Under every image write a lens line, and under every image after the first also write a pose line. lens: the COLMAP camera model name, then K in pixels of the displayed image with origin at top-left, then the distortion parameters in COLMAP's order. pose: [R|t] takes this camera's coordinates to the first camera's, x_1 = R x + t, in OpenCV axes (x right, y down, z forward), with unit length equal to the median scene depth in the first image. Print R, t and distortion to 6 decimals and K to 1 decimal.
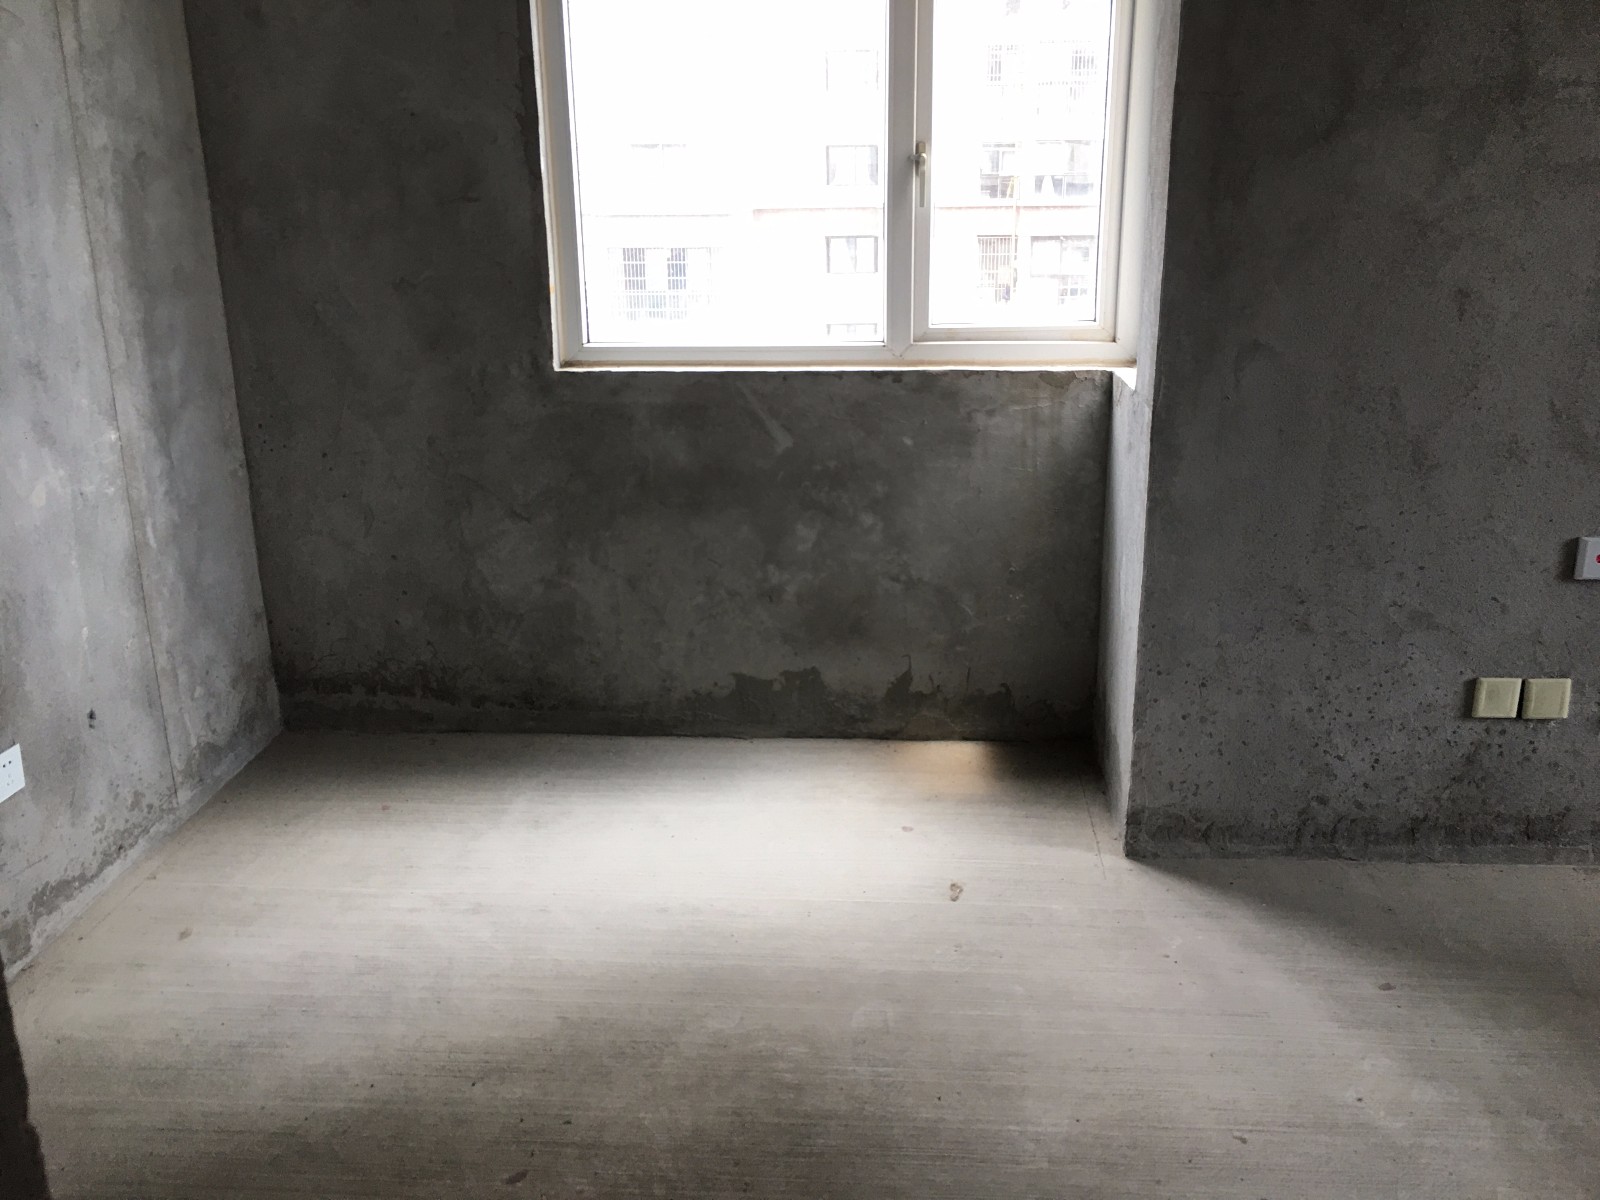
lens RADIAL K [[1382.6, 0, 793.9], [0, 1382.6, 582.8], [0, 0, 1]] dist [0.042055, -0.040463]
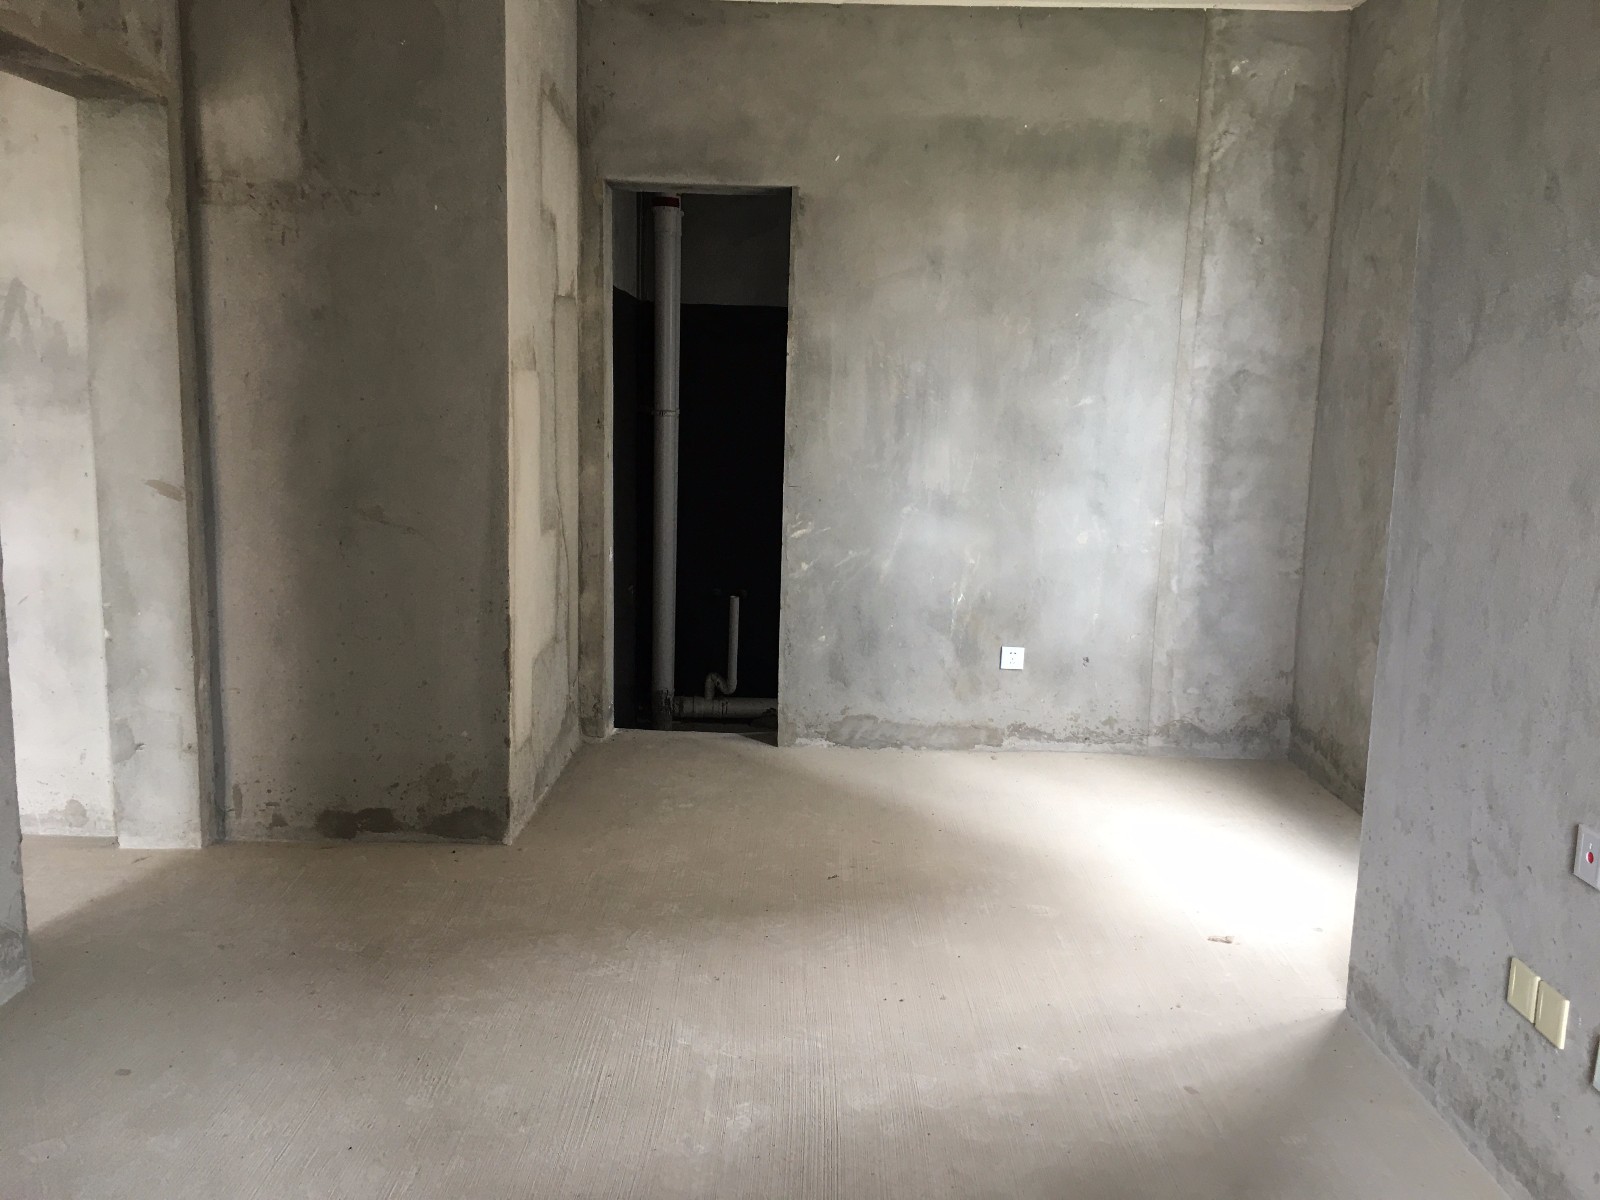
lens RADIAL K [[1382.6, 0, 795.8], [0, 1382.6, 608.7], [0, 0, 1]] dist [0.042055, -0.040463]
pose [[0.045809, 0.174947, -0.983512, 1.235693], [-0.308849, 0.938788, 0.152606, -0.126524], [0.950007, 0.296766, 0.097037, 0.404766]]
